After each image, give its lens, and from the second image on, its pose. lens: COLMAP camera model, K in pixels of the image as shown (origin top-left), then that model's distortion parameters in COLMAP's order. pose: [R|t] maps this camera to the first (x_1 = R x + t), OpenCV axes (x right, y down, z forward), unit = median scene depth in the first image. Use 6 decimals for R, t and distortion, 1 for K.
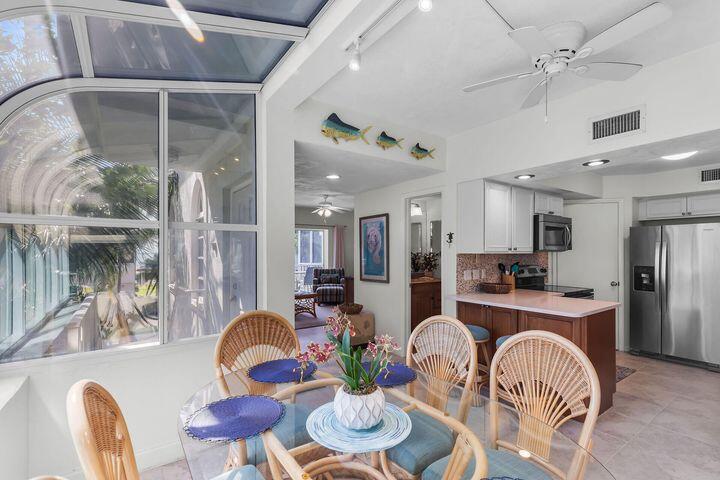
lens RADIAL K [[328.8, 0, 355.9], [0, 328.8, 250.7], [0, 0, 1]] dist [0.000448, -0.000065]
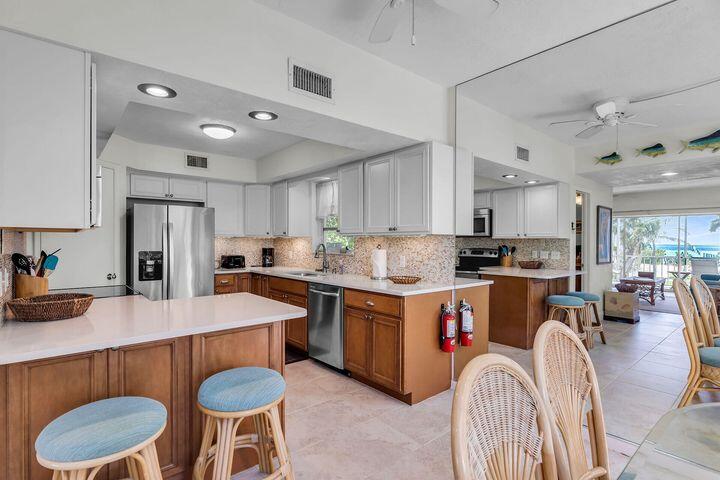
lens RADIAL K [[359.5, 0, 360.0], [0, 359.5, 240.0], [0, 0, 1]] dist [0.000099, 0.000010]
pose [[-0.098094, 0.006223, 0.995158, -0.092640], [0.001407, 0.999980, -0.006115, 0.025593], [-0.995176, 0.000801, -0.098101, 0.578484]]
